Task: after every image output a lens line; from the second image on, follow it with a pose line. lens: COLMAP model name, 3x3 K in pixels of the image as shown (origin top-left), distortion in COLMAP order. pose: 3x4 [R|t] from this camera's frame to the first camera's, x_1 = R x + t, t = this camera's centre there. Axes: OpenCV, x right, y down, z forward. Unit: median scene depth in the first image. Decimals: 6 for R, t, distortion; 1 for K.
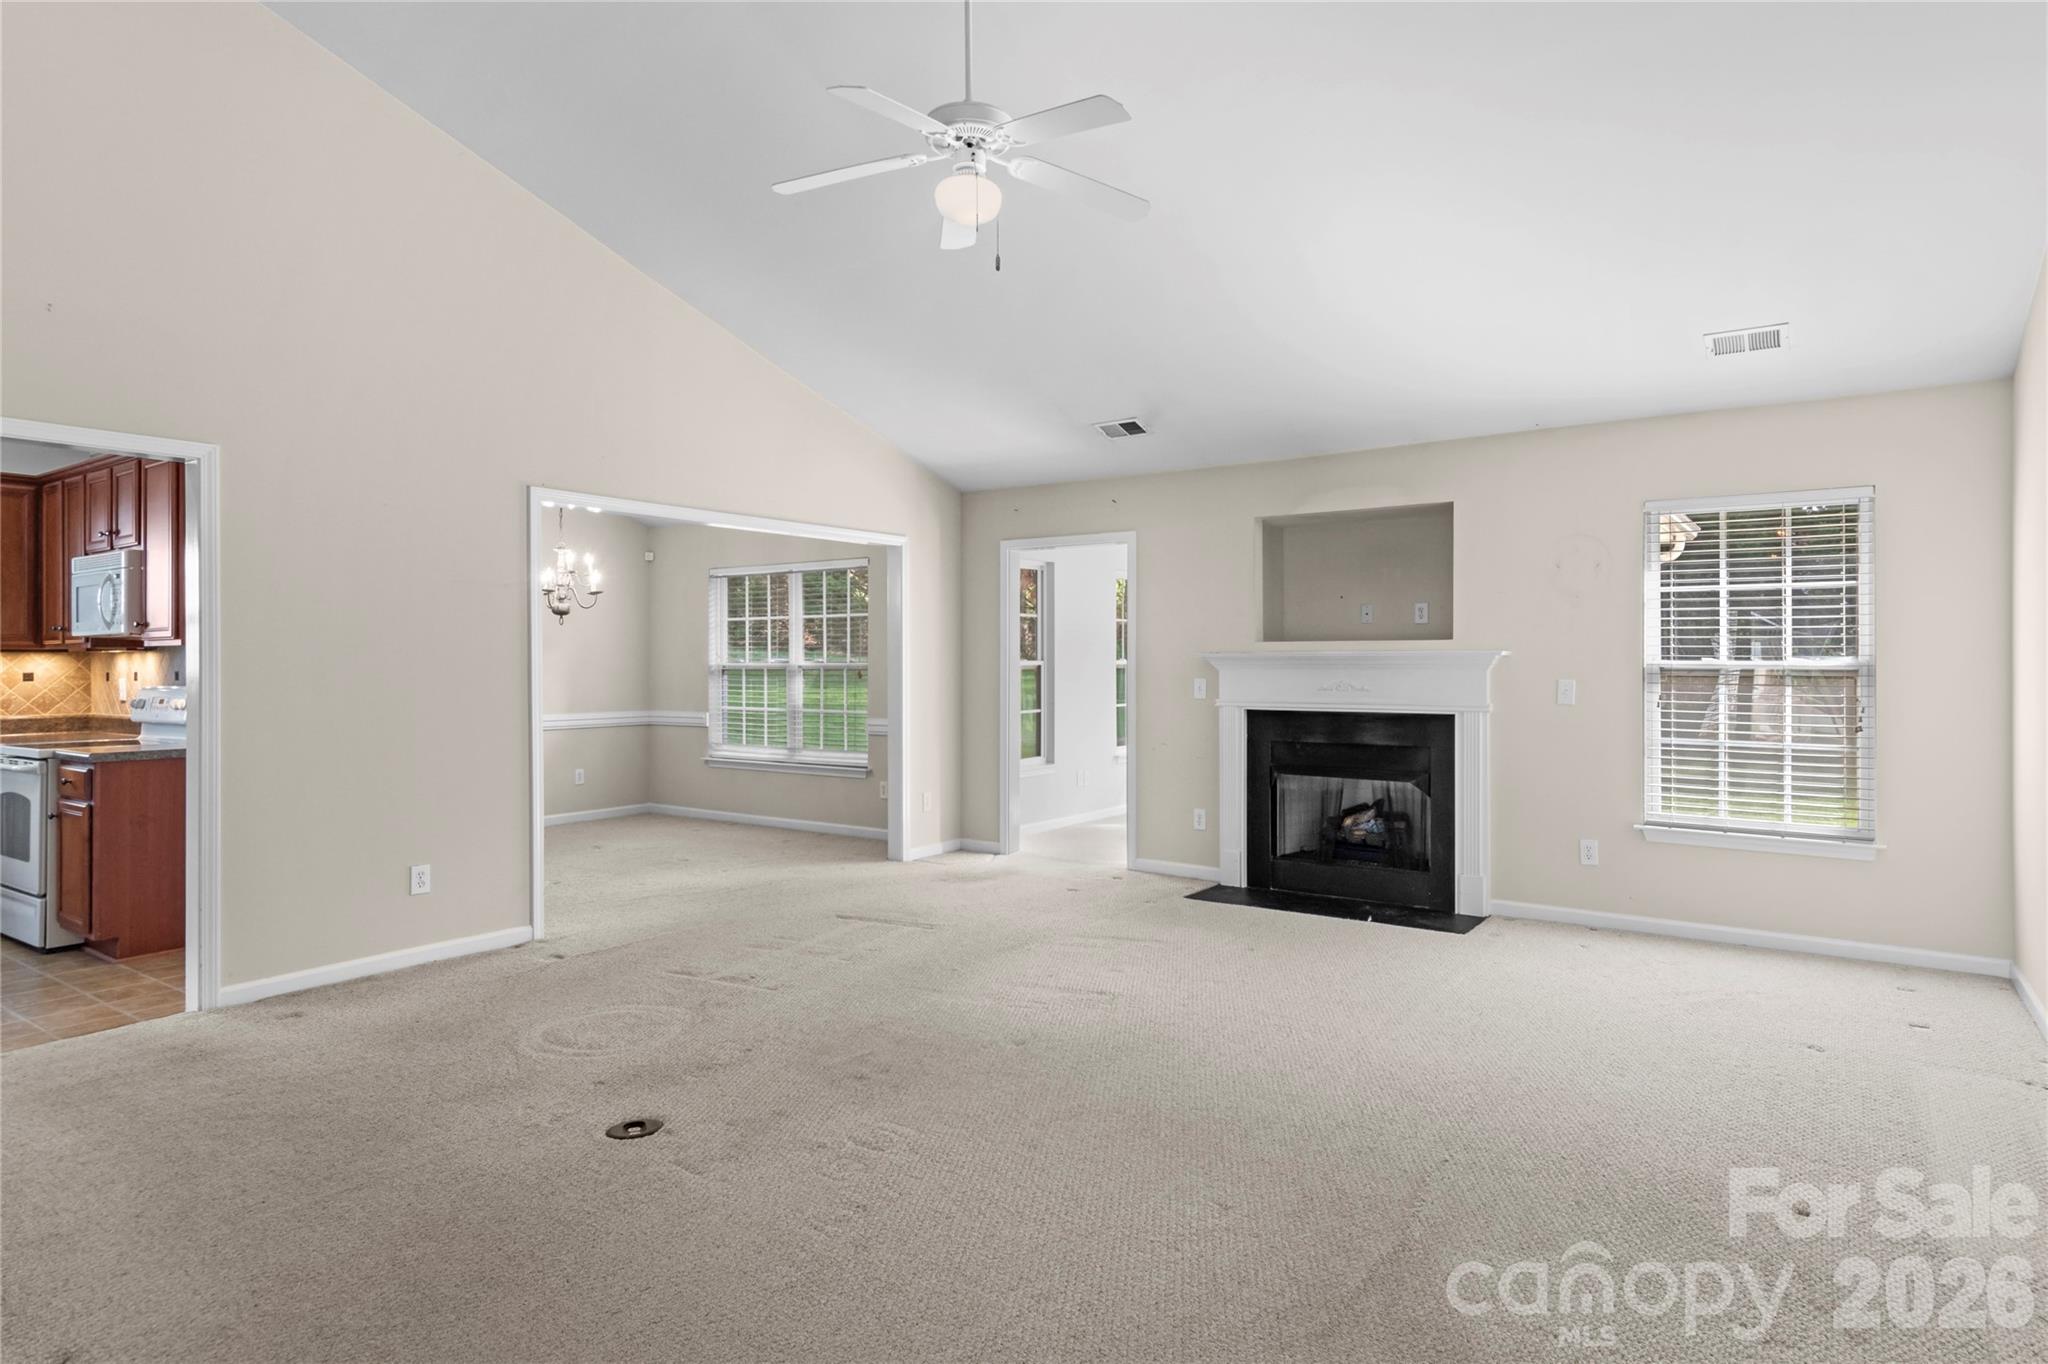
lens RADIAL K [[1128.4, 0, 1054.0], [0, 1128.4, 655.8], [0, 0, 1]] dist [-0.007672, 0.005562]
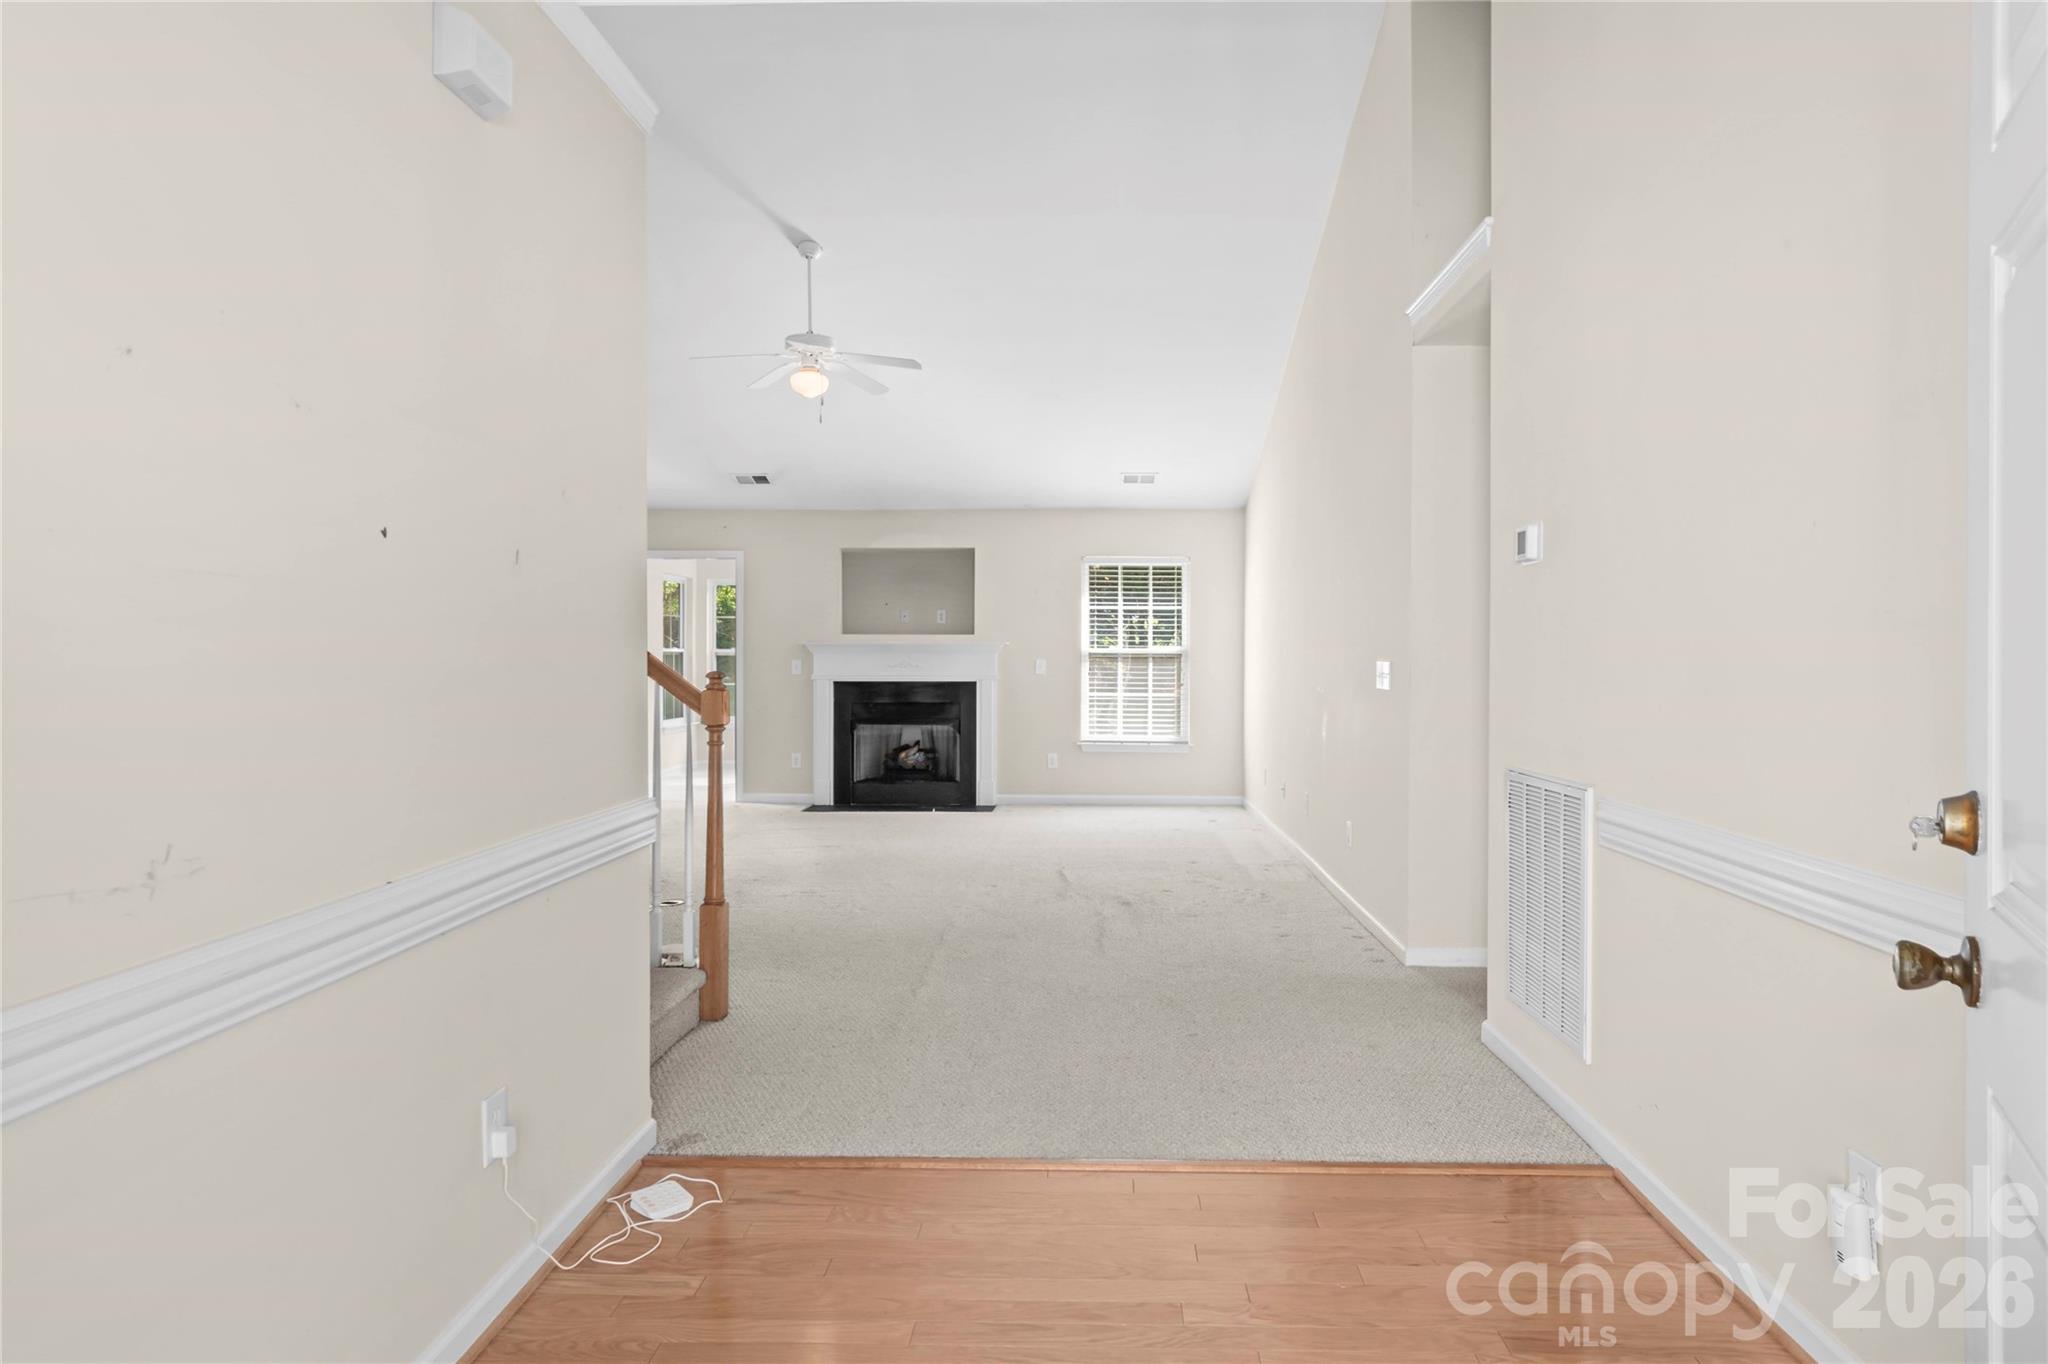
lens RADIAL K [[1192.8, 0, 1090.6], [0, 1192.8, 673.3], [0, 0, 1]] dist [-0.029071, 0.000778]
pose [[0.823139, -0.007827, 0.567786, -0.429876], [-0.006334, 0.999716, 0.022964, 0.000371], [-0.567804, -0.022499, 0.822856, -0.440688]]
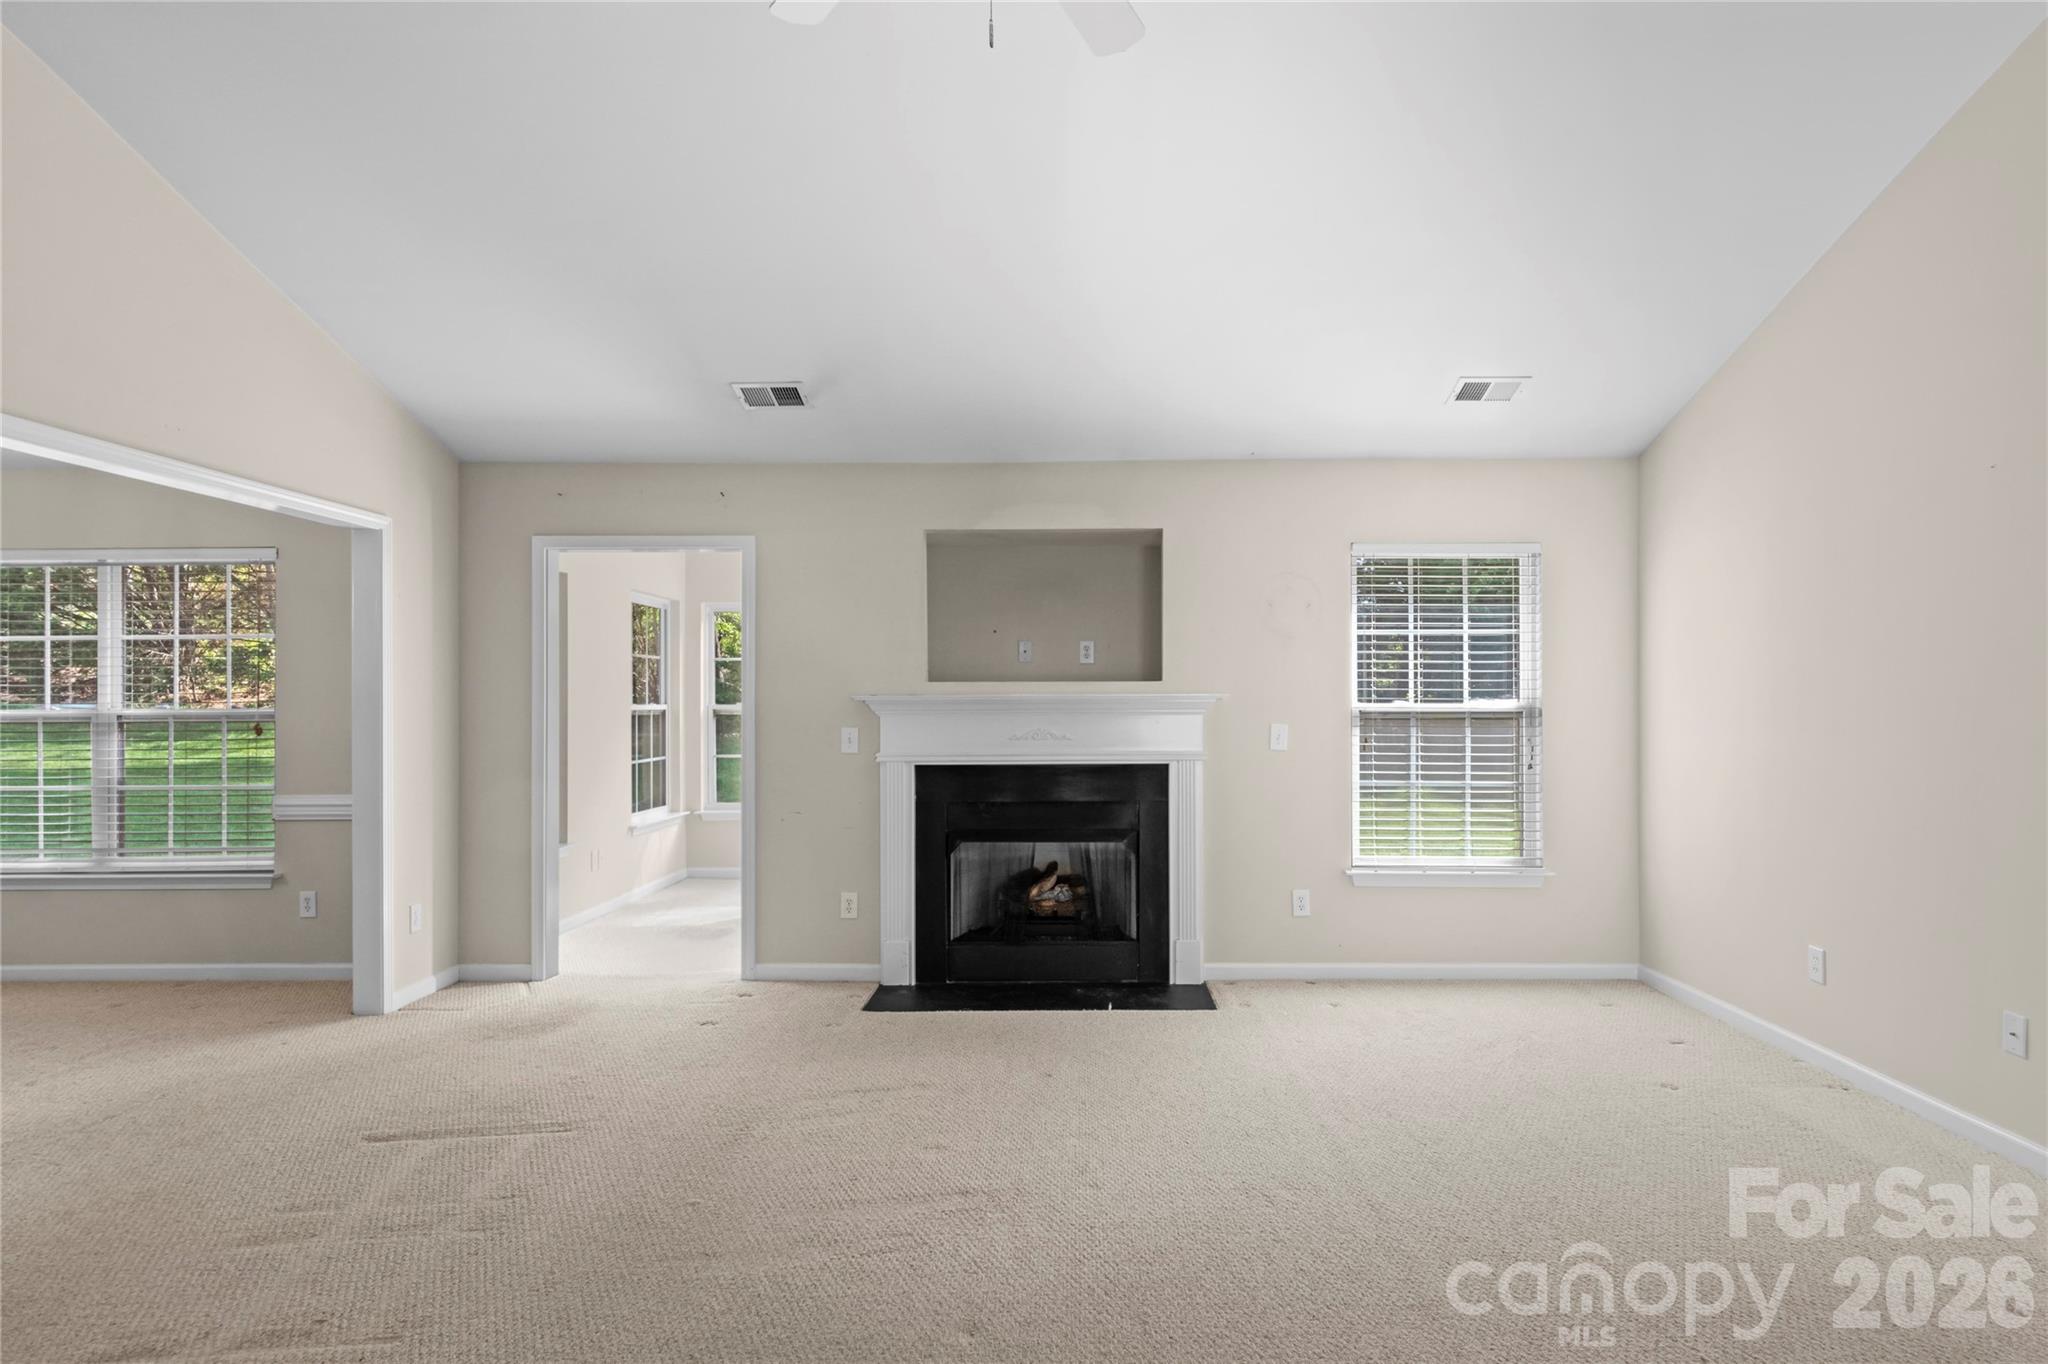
lens RADIAL K [[1128.4, 0, 1072.5], [0, 1128.4, 695.4], [0, 0, 1]] dist [-0.007672, 0.005562]
pose [[0.824833, -0.000527, 0.565376, -0.199939], [0.000415, 1.000000, 0.000328, -0.002908], [-0.565376, -0.000036, 0.824833, 0.272623]]
